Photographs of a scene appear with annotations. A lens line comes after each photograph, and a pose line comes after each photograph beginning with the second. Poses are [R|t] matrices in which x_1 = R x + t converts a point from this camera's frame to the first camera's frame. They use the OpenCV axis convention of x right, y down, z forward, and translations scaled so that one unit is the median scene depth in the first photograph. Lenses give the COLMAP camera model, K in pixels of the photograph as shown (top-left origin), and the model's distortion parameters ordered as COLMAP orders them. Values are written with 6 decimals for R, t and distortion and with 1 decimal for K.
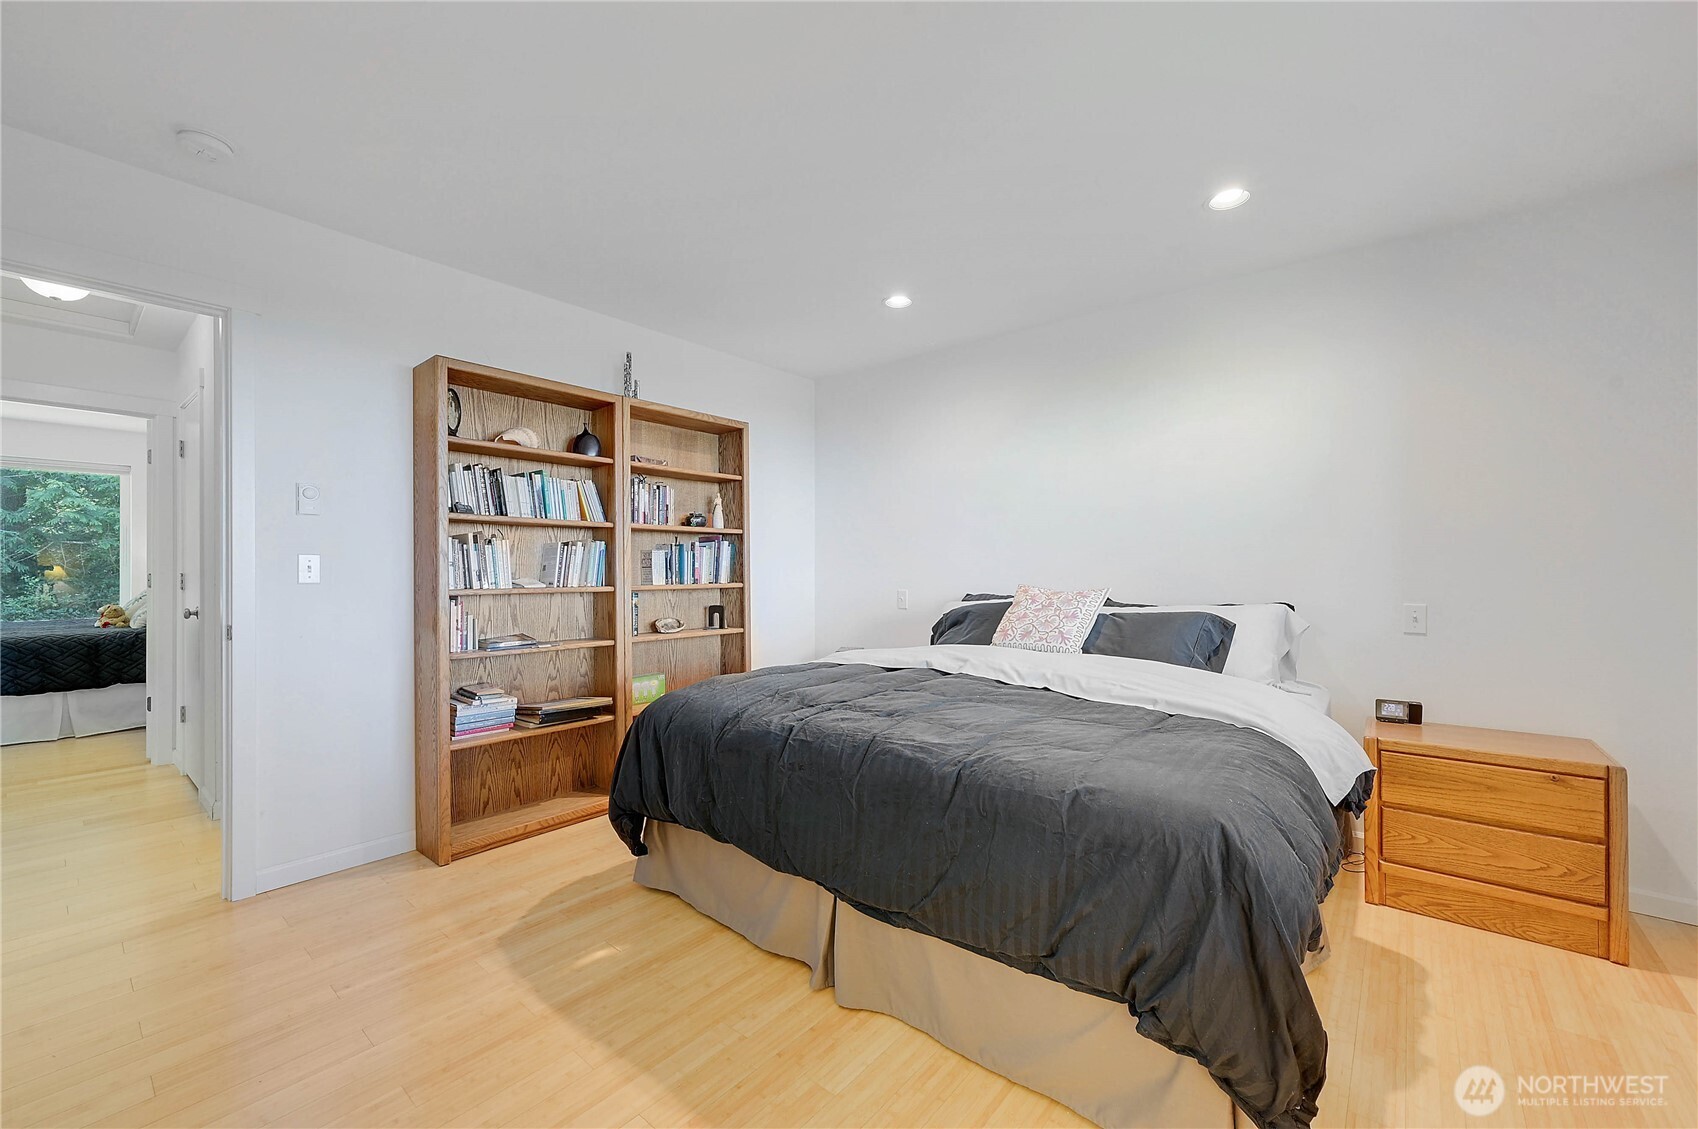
lens RADIAL K [[680.0, 0, 855.5], [0, 680.0, 567.8], [0, 0, 1]] dist [-0.004249, 0.000197]
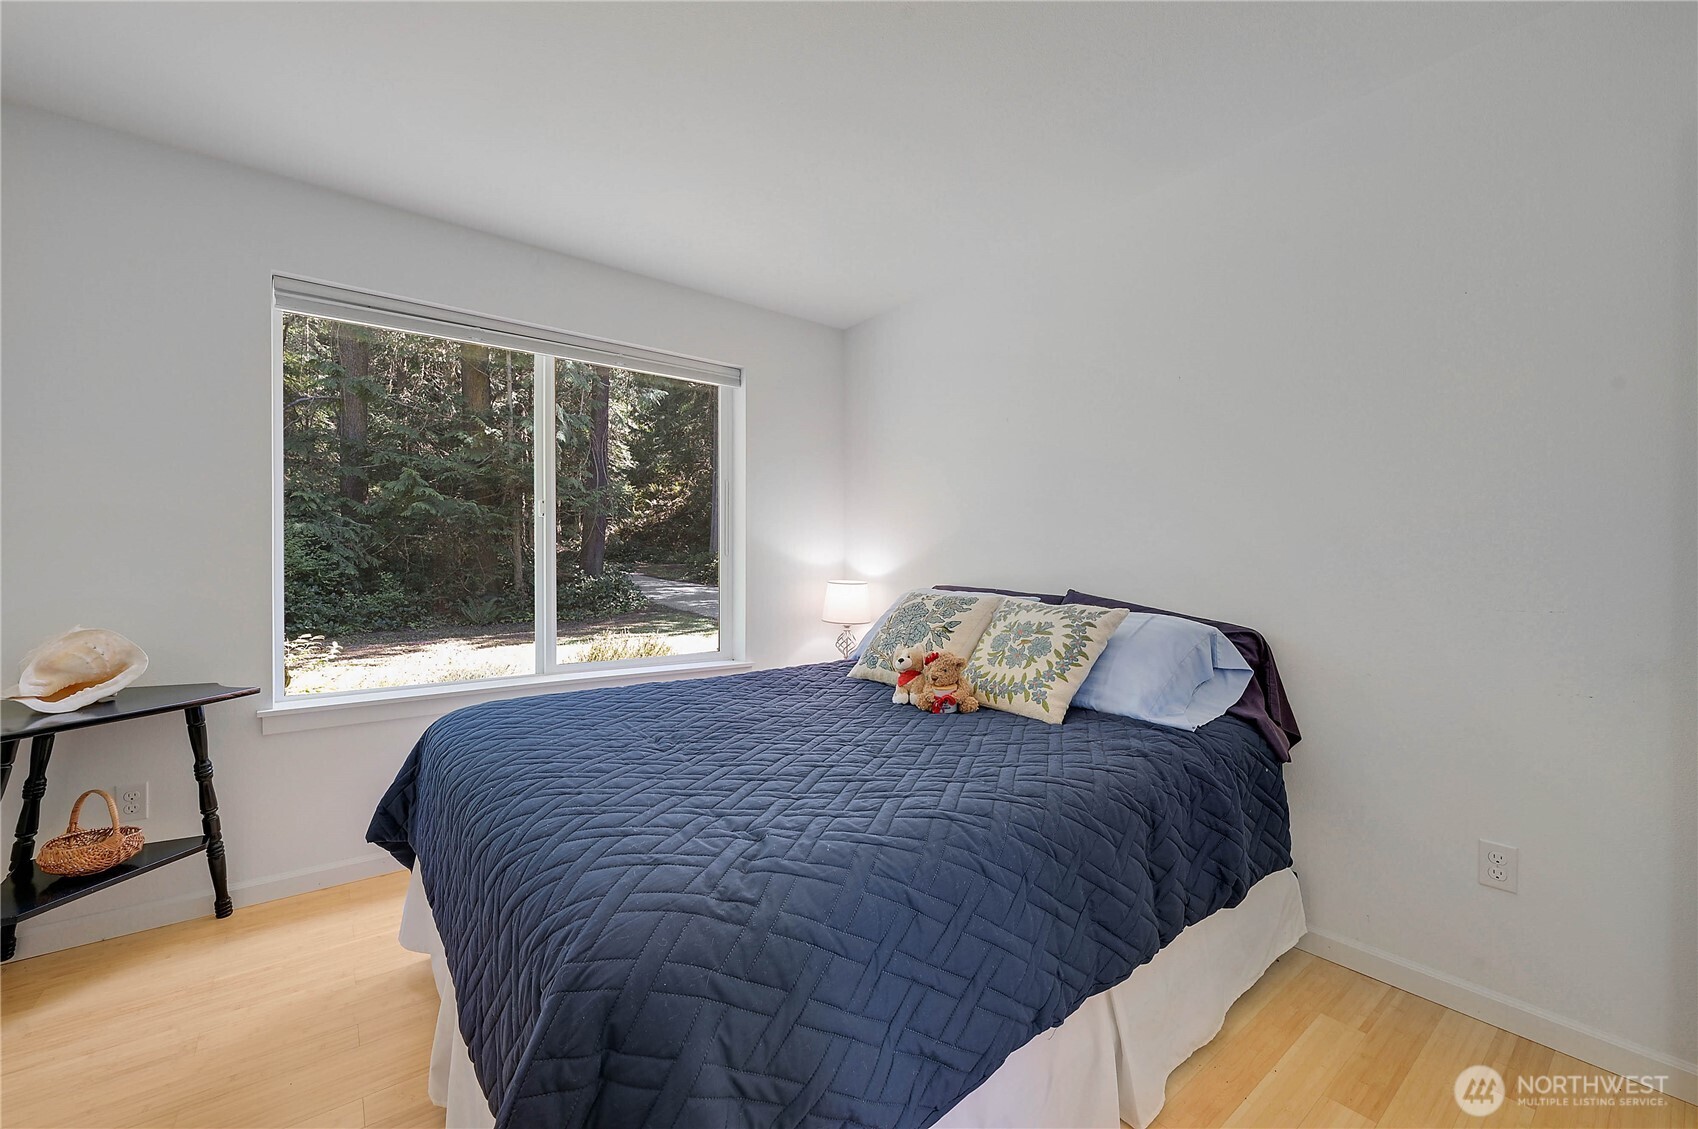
lens RADIAL K [[680.0, 0, 851.3], [0, 680.0, 562.5], [0, 0, 1]] dist [-0.004249, 0.000197]
pose [[0.975407, -0.001862, -0.220404, -0.383146], [0.002473, 0.999994, 0.002495, -0.000761], [0.220398, -0.002979, 0.975405, 0.225565]]
